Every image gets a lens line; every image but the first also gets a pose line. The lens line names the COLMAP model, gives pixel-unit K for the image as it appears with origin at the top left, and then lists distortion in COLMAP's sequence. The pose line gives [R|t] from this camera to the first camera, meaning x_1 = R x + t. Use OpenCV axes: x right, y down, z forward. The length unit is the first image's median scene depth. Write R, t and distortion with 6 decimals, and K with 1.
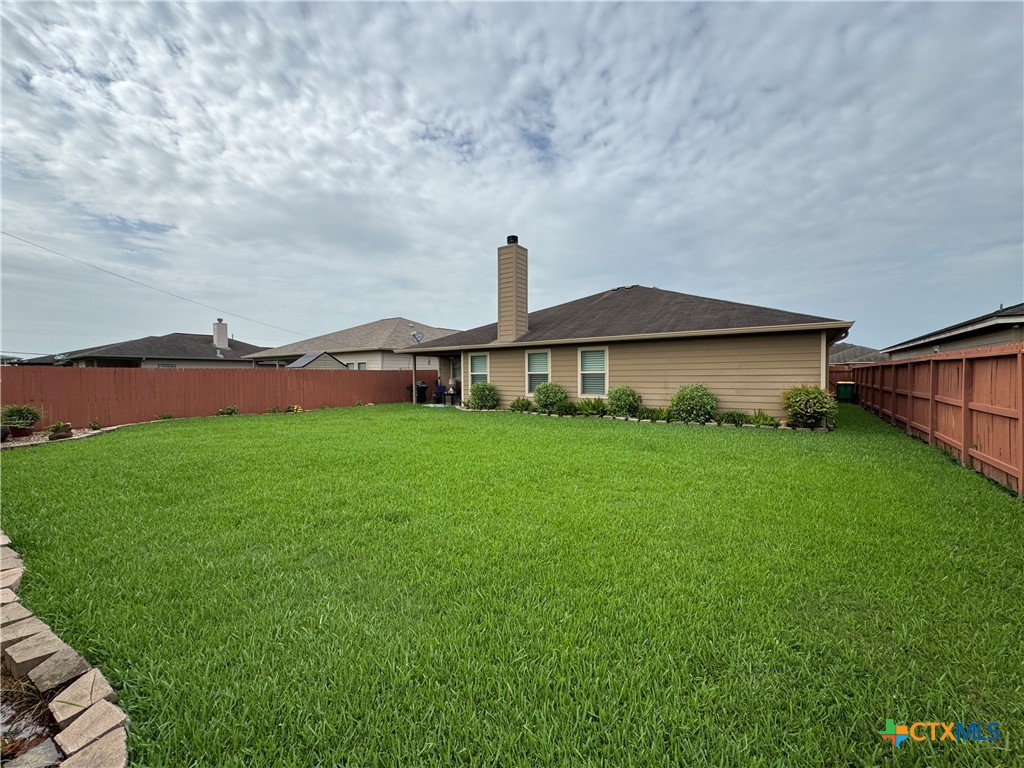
lens RADIAL K [[412.2, 0, 515.0], [0, 412.2, 385.6], [0, 0, 1]] dist [0.002625, -0.000125]
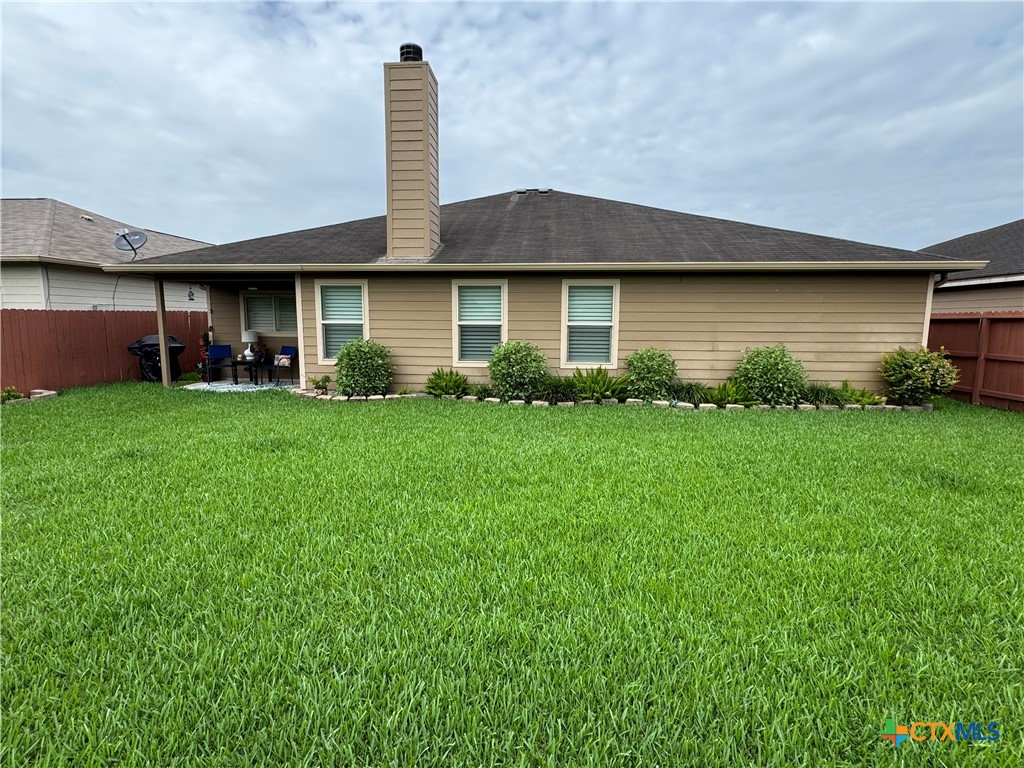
lens RADIAL K [[496.2, 0, 506.7], [0, 496.2, 381.5], [0, 0, 1]] dist [-0.002522, 0.001524]
pose [[0.864808, -0.046075, 0.499984, -0.232363], [-0.000356, 0.995724, 0.092375, -0.013954], [-0.502103, -0.080065, 0.861094, 0.398927]]
